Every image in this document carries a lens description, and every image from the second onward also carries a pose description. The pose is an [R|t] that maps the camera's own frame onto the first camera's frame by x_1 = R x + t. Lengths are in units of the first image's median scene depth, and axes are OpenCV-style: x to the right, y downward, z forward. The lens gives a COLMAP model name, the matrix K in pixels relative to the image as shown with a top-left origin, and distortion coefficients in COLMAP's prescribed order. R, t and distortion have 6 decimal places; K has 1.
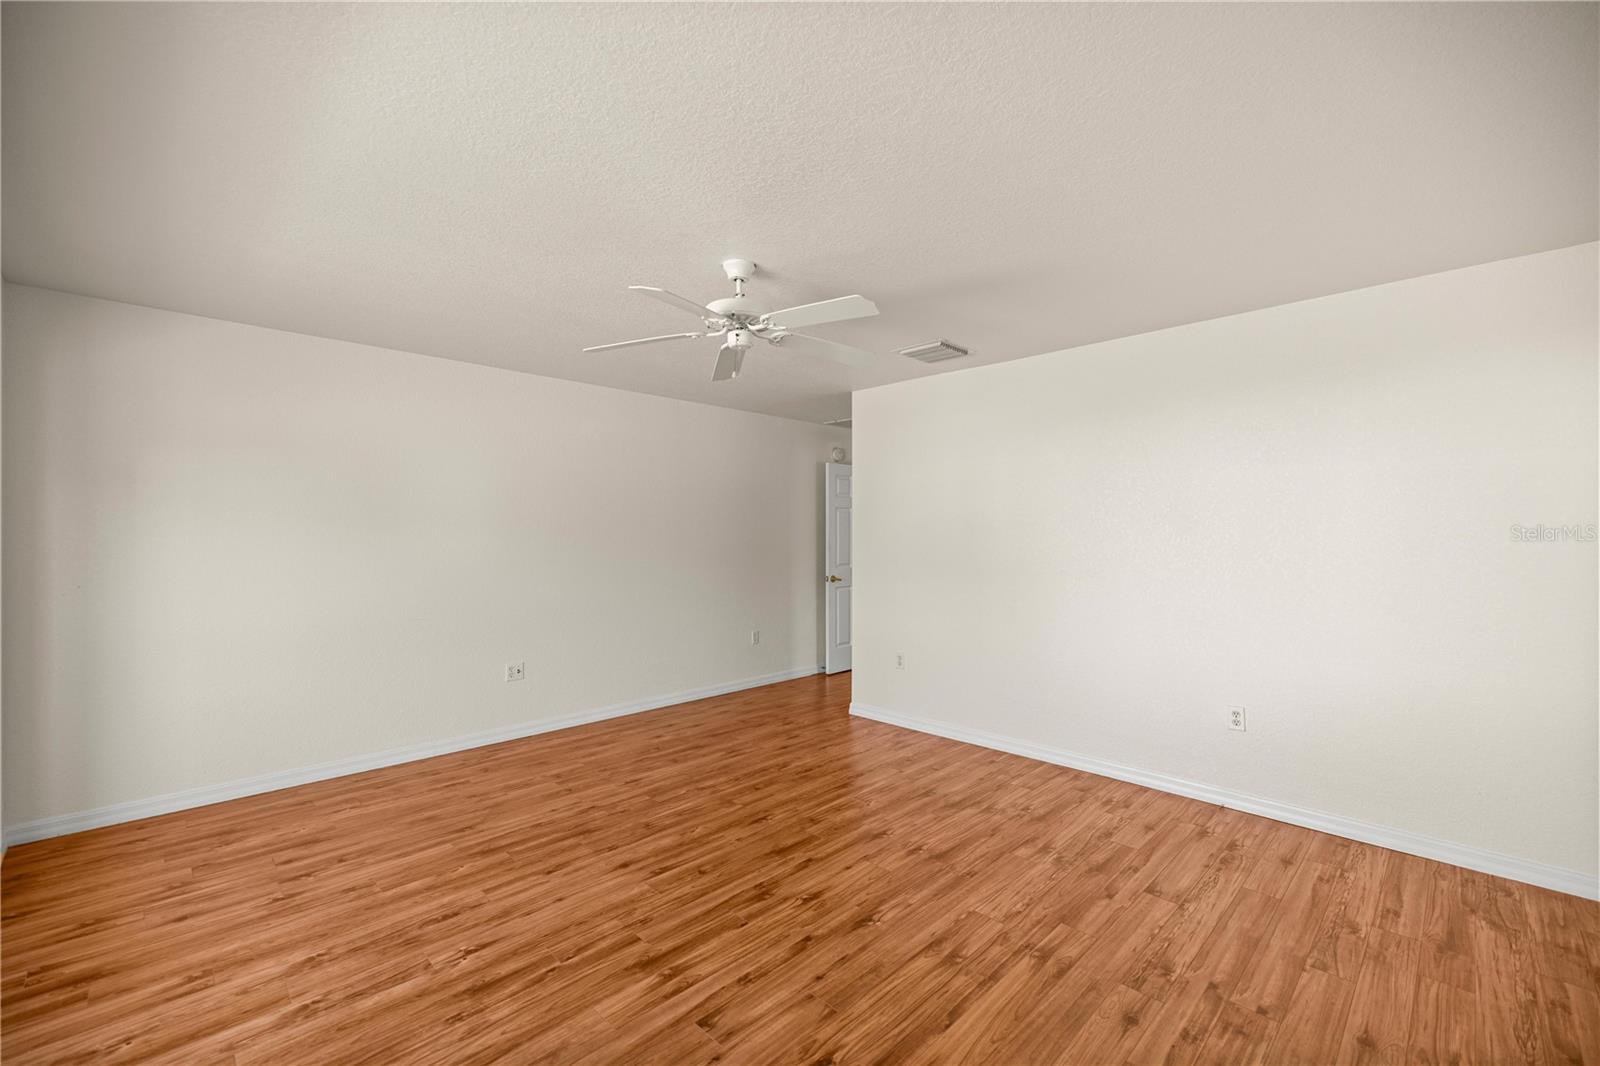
lens RADIAL K [[669.7, 0, 796.0], [0, 669.7, 534.3], [0, 0, 1]] dist [0.000314, -0.000081]
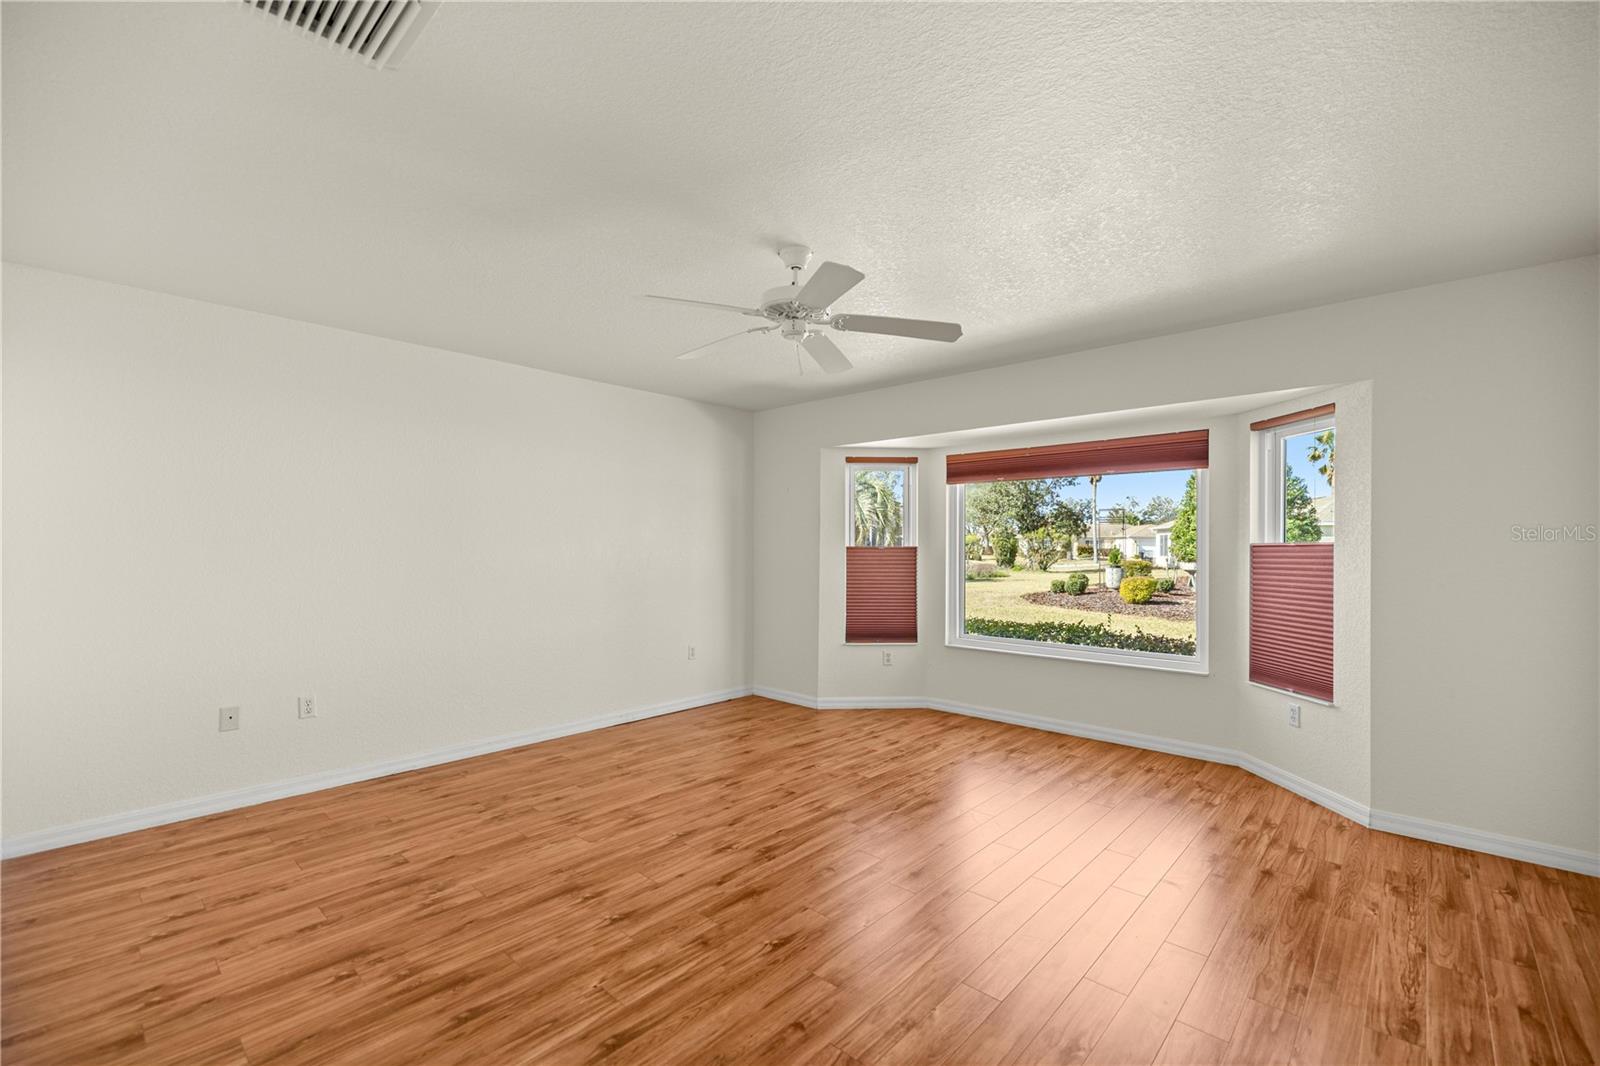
lens RADIAL K [[669.7, 0, 796.0], [0, 669.7, 534.3], [0, 0, 1]] dist [0.000314, -0.000081]
pose [[-0.999002, -0.004537, -0.044431, -0.042478], [-0.003809, 0.999857, -0.016446, 0.024187], [0.044499, -0.016261, -0.998877, 1.973429]]
